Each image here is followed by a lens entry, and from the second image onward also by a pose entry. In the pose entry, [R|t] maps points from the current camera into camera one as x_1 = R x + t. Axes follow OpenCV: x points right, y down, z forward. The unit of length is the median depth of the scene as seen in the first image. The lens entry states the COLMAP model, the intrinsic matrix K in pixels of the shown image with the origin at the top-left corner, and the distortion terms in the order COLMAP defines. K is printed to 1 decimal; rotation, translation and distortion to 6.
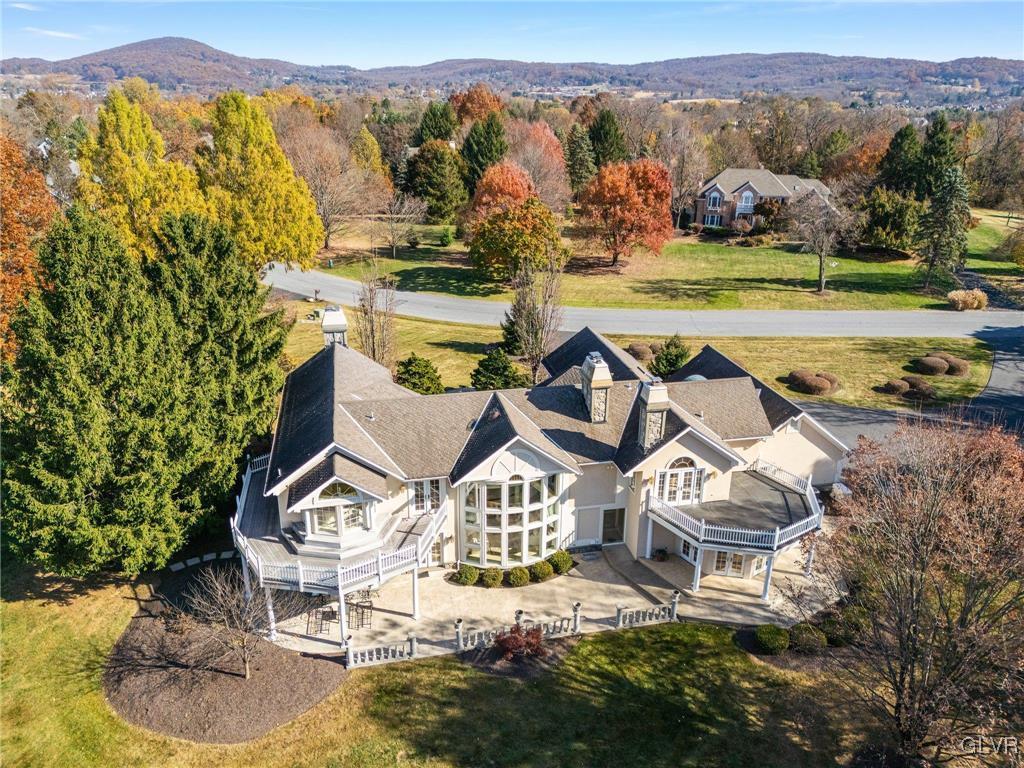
lens RADIAL K [[738.9, 0, 512.0], [0, 738.9, 384.0], [0, 0, 1]] dist [0.080400, -0.089340]
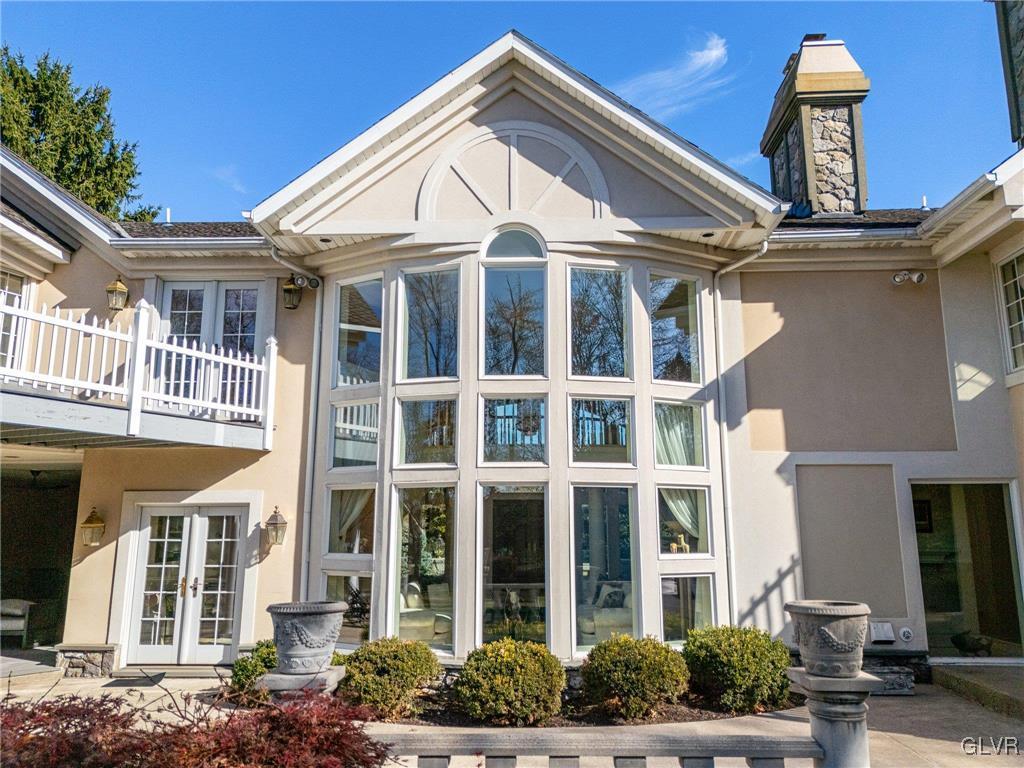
lens RADIAL K [[738.9, 0, 512.0], [0, 738.9, 384.0], [0, 0, 1]] dist [0.080400, -0.089340]
pose [[0.966165, -0.055792, -0.251818, 0.065113], [-0.088523, 0.845291, -0.526922, 0.297343], [0.242257, 0.531385, 0.811752, 0.795247]]
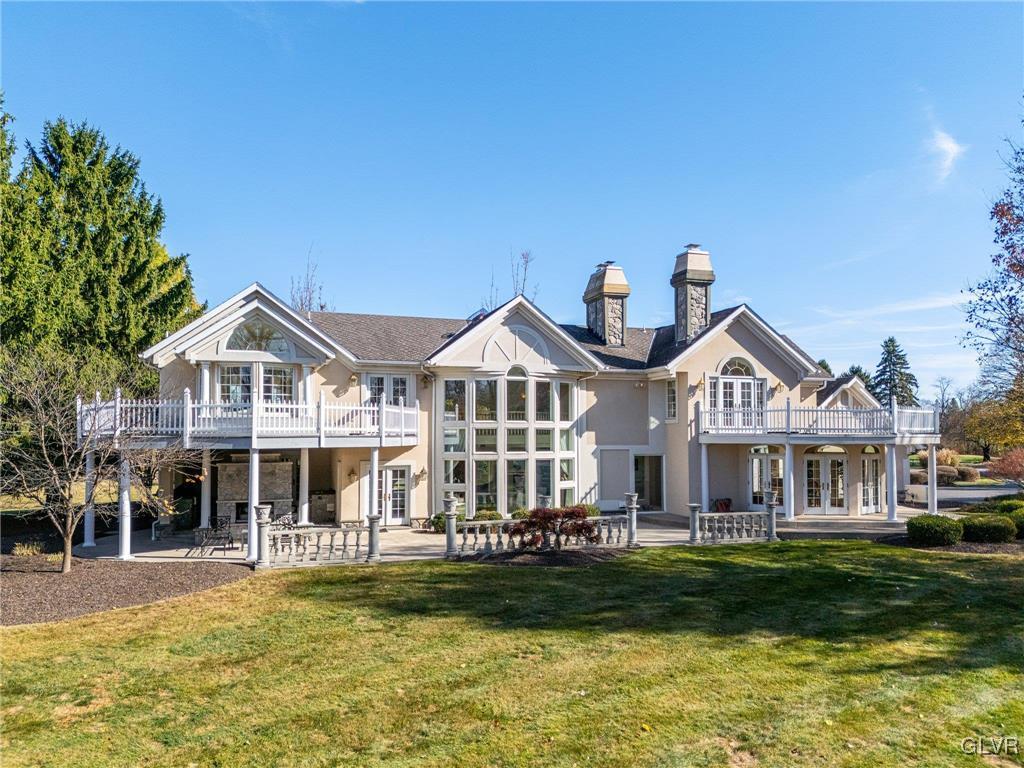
lens RADIAL K [[763.0, 0, 512.1], [0, 763.0, 420.9], [0, 0, 1]] dist [0.082576, -0.085471]
pose [[0.993730, -0.008555, 0.111479, -0.078663], [0.051492, 0.920054, -0.388394, 0.441115], [-0.099244, 0.391699, 0.914725, 0.344556]]
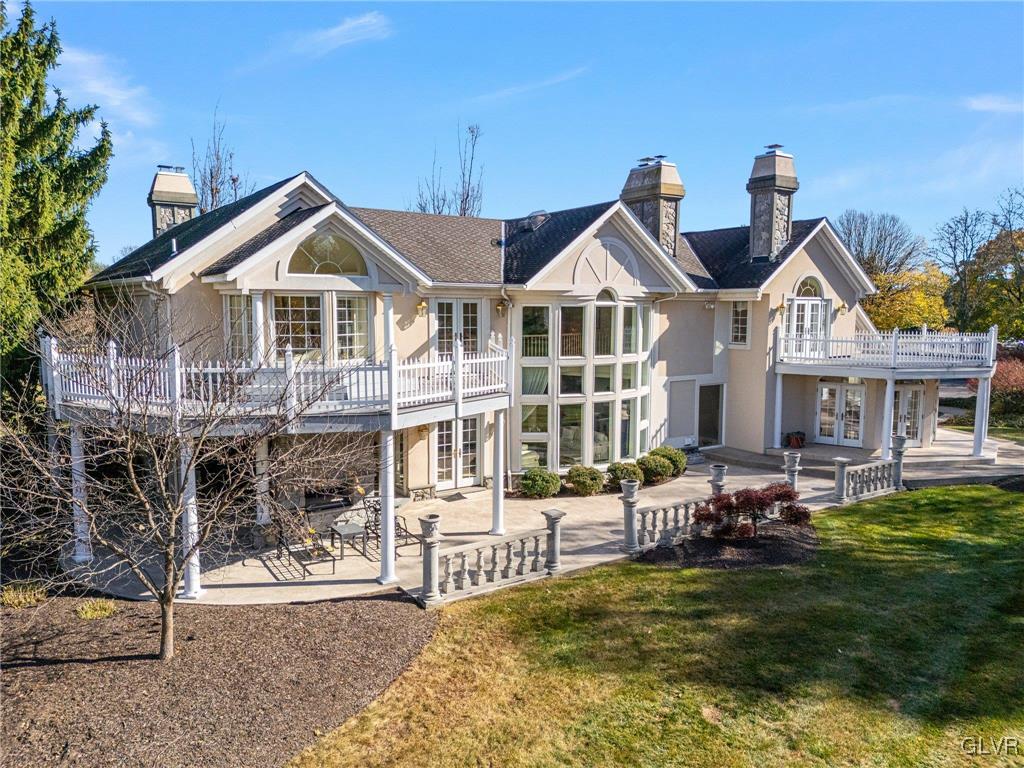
lens RADIAL K [[747.3, 0, 513.4], [0, 747.3, 390.5], [0, 0, 1]] dist [0.078223, -0.081899]
pose [[0.928034, -0.046980, 0.369522, -0.275811], [0.141043, 0.962471, -0.231856, 0.316885], [-0.344761, 0.267288, 0.899831, 0.503156]]
